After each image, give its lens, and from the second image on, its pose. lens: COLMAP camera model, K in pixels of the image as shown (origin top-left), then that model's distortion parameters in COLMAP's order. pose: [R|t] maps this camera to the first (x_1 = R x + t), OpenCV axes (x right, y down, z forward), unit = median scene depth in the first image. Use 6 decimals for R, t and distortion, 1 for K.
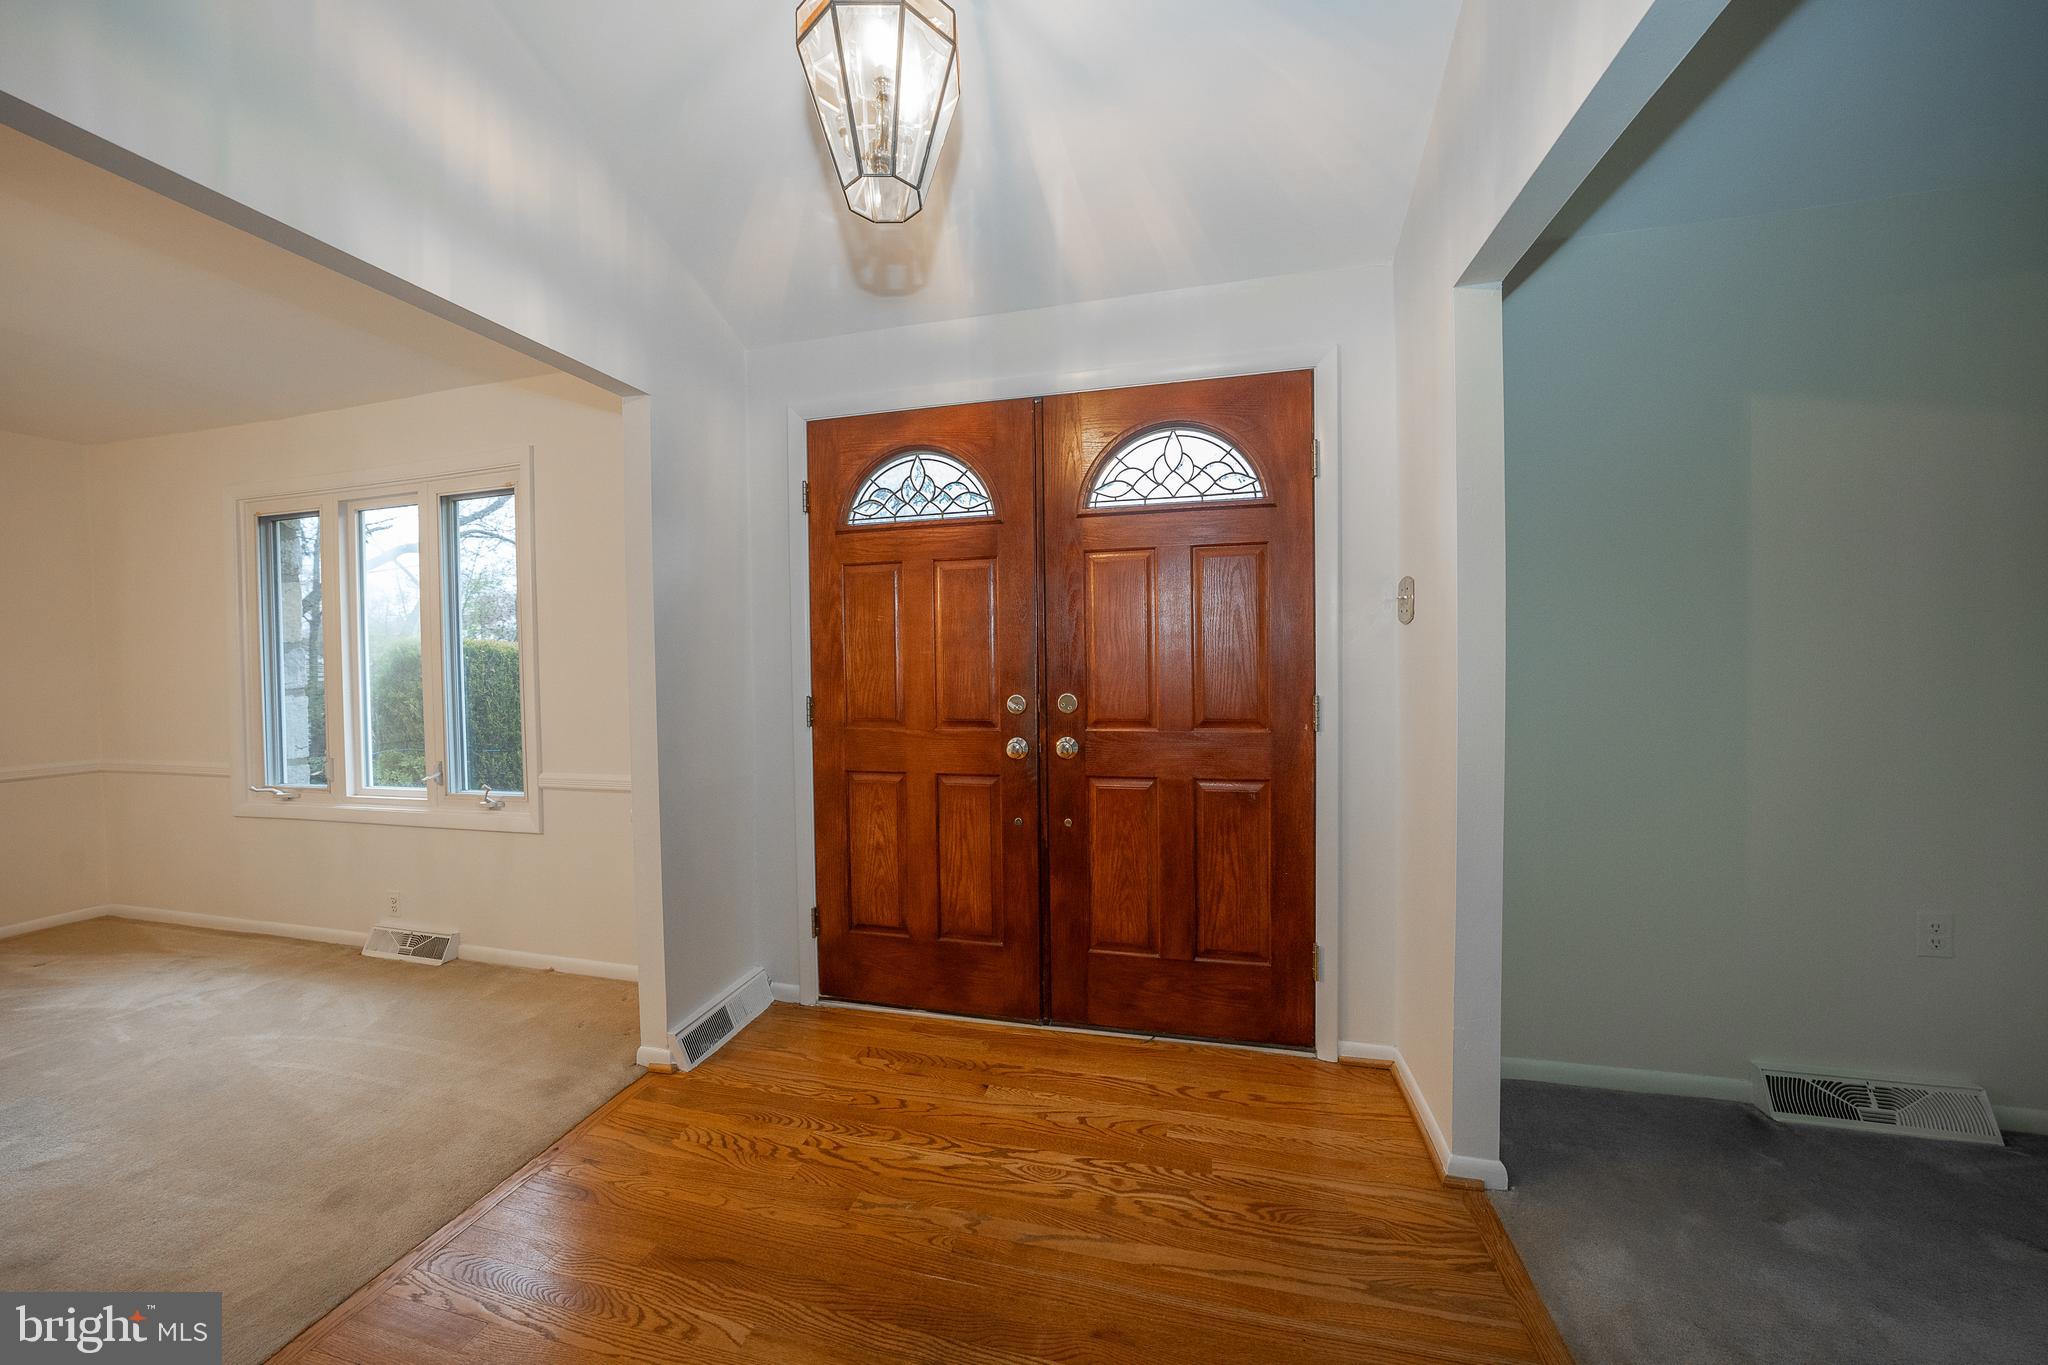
lens RADIAL K [[705.6, 0, 1026.7], [0, 705.6, 677.2], [0, 0, 1]] dist [-0.030317, 0.006429]
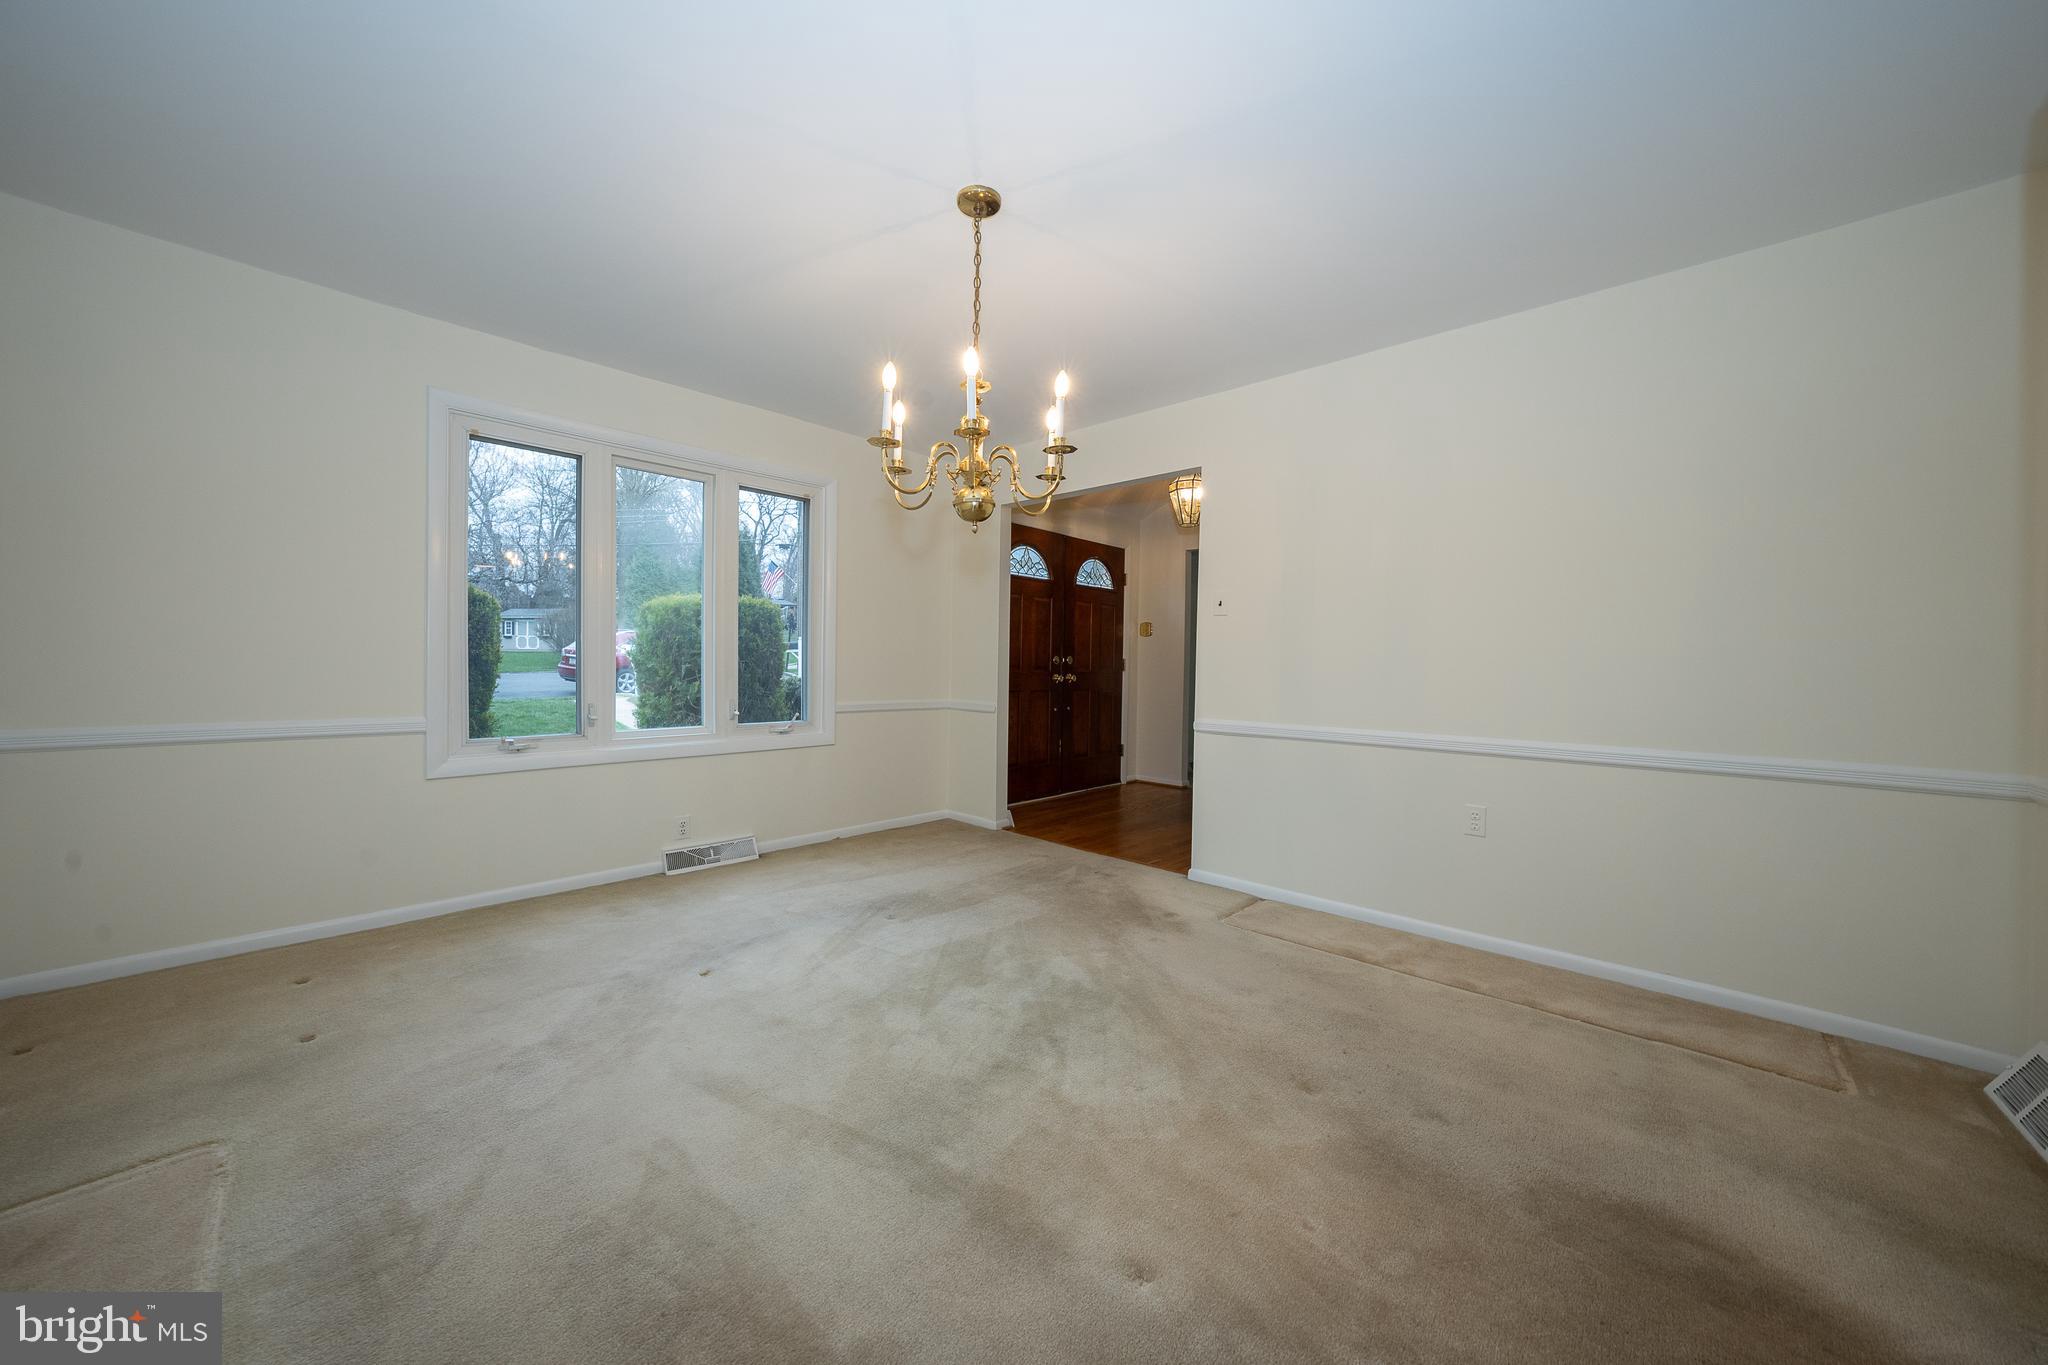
lens RADIAL K [[705.6, 0, 1026.7], [0, 705.6, 677.2], [0, 0, 1]] dist [-0.030317, 0.006429]
pose [[0.470456, 0.008325, 0.882384, -2.225569], [0.005441, 0.999909, -0.012335, 0.126784], [-0.882407, 0.010604, 0.470368, -0.035193]]
